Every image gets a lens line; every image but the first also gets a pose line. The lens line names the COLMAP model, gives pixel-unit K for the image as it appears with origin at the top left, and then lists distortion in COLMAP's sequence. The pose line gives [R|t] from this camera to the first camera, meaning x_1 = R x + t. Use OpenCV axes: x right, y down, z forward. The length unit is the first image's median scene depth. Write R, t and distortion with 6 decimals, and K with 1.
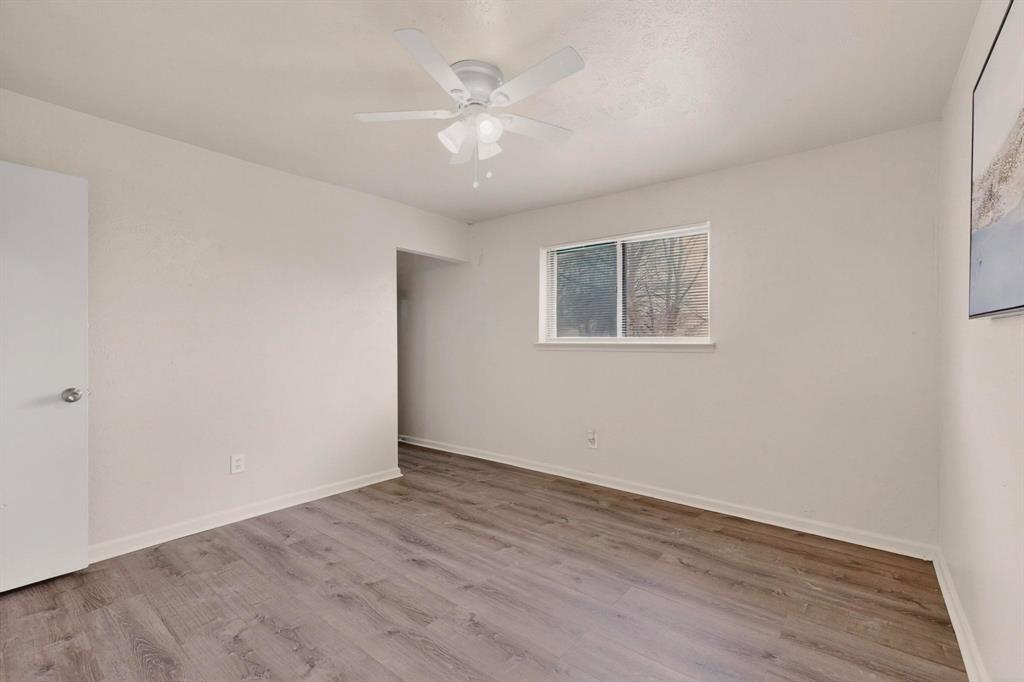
lens RADIAL K [[447.2, 0, 512.9], [0, 447.2, 341.7], [0, 0, 1]] dist [0.006779, -0.000219]
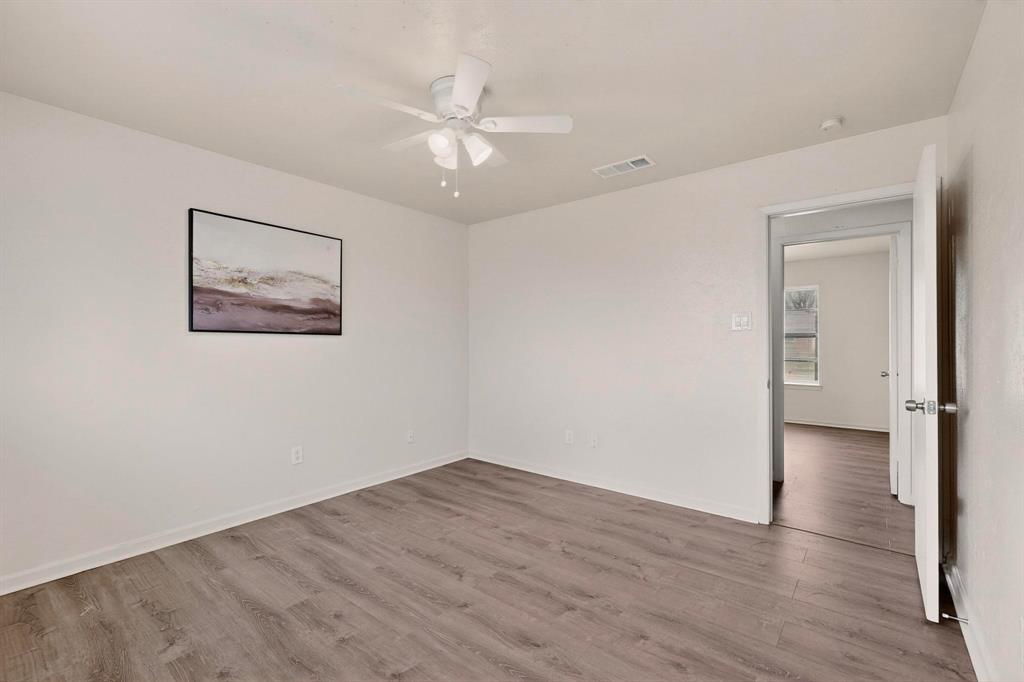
lens RADIAL K [[447.2, 0, 516.0], [0, 447.2, 337.7], [0, 0, 1]] dist [0.006779, -0.000219]
pose [[-0.999985, 0.000282, -0.005523, -0.208917], [0.000329, 0.999964, -0.008460, -0.004749], [0.005520, -0.008462, -0.999949, 1.970363]]
